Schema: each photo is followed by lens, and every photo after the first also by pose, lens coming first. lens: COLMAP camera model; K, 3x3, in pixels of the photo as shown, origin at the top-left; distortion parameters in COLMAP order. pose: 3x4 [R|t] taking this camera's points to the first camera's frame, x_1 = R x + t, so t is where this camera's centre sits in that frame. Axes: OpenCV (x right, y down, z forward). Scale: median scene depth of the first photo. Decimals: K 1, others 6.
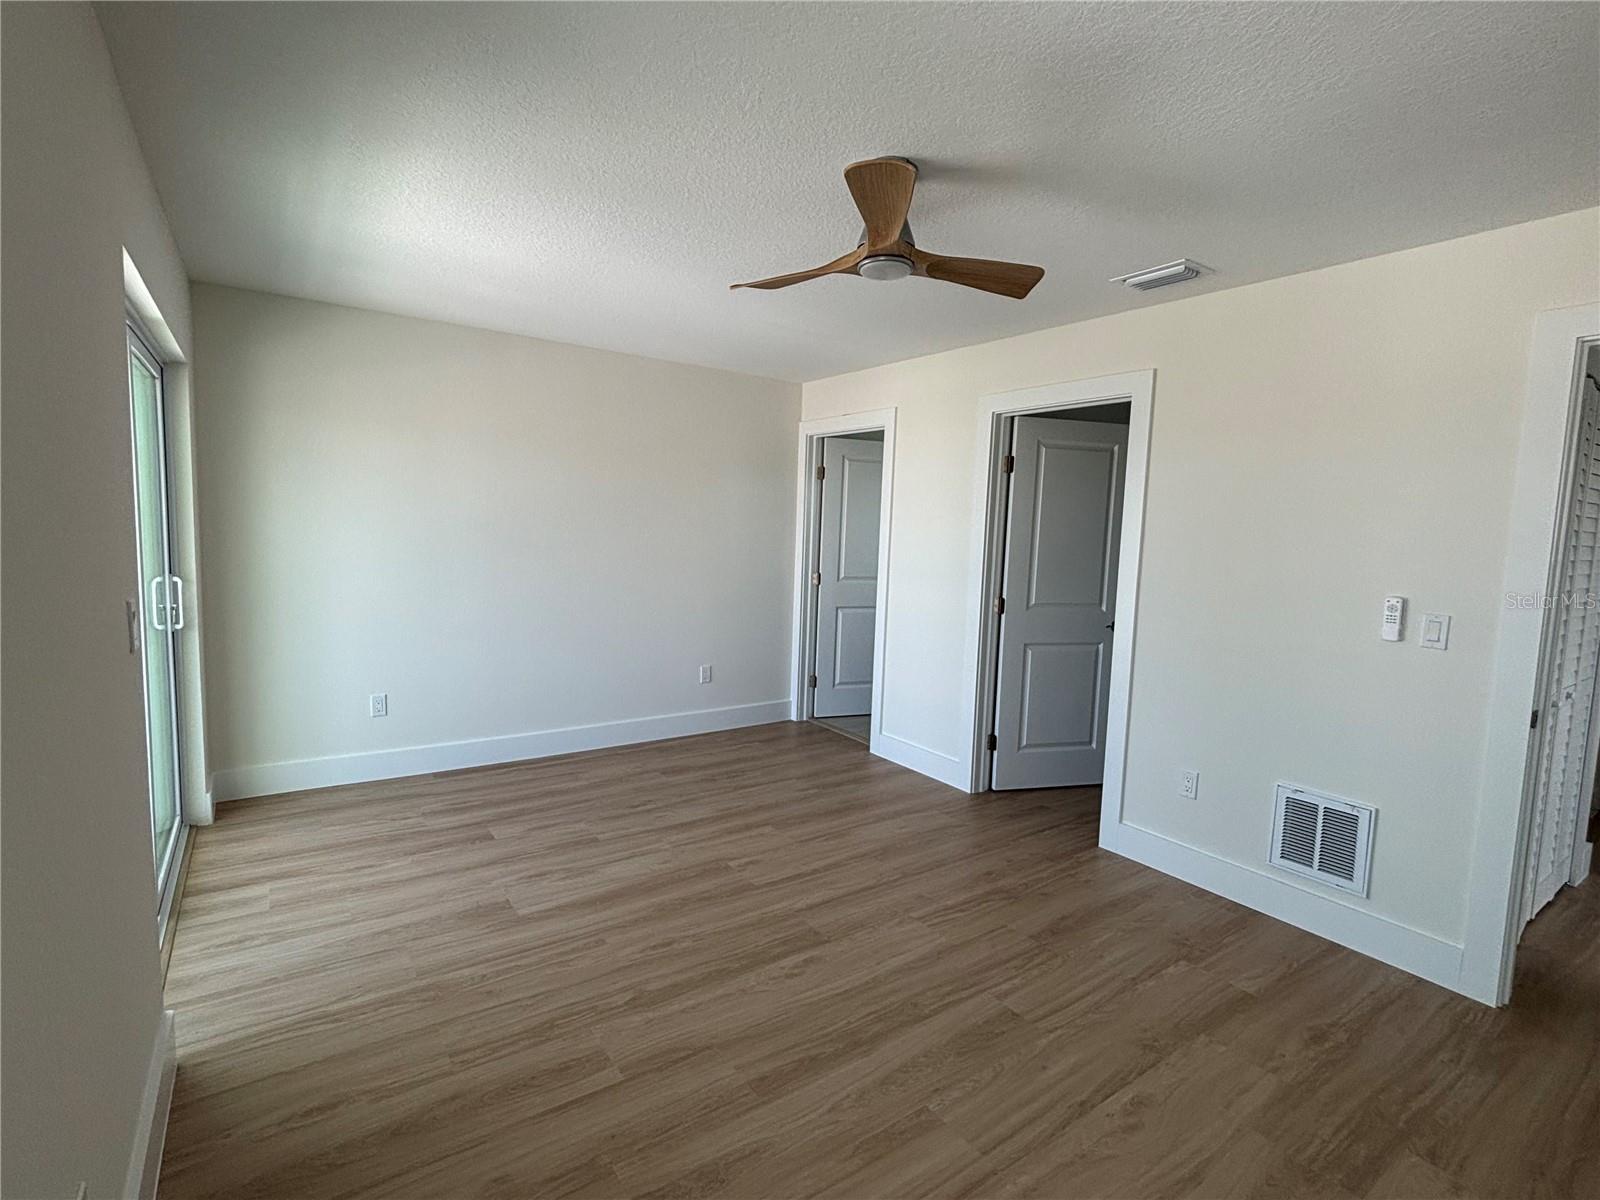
lens RADIAL K [[759.3, 0, 796.7], [0, 759.3, 598.9], [0, 0, 1]] dist [0.006018, -0.001517]
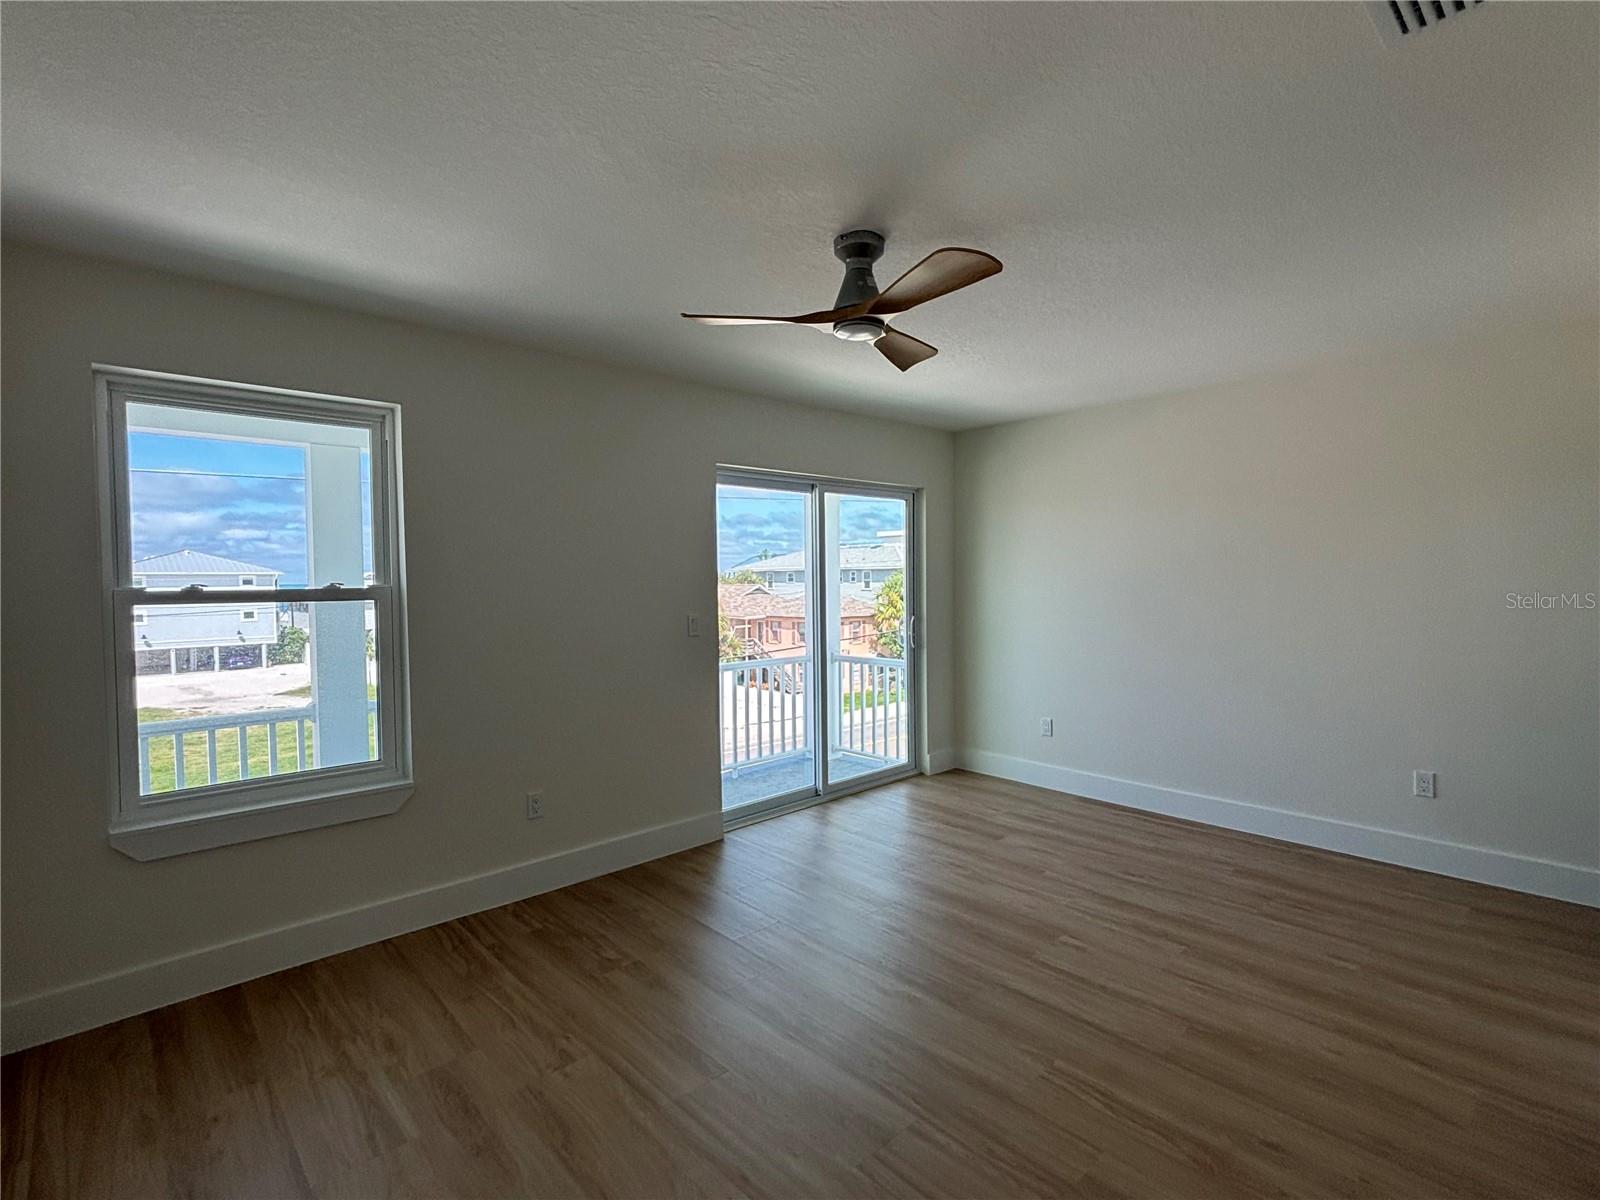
lens RADIAL K [[759.3, 0, 809.0], [0, 759.3, 588.4], [0, 0, 1]] dist [0.006018, -0.001517]
pose [[0.139583, -0.017610, -0.990054, 0.655225], [-0.079050, 0.996453, -0.028869, -0.021665], [0.987050, 0.082293, 0.137696, 0.432071]]
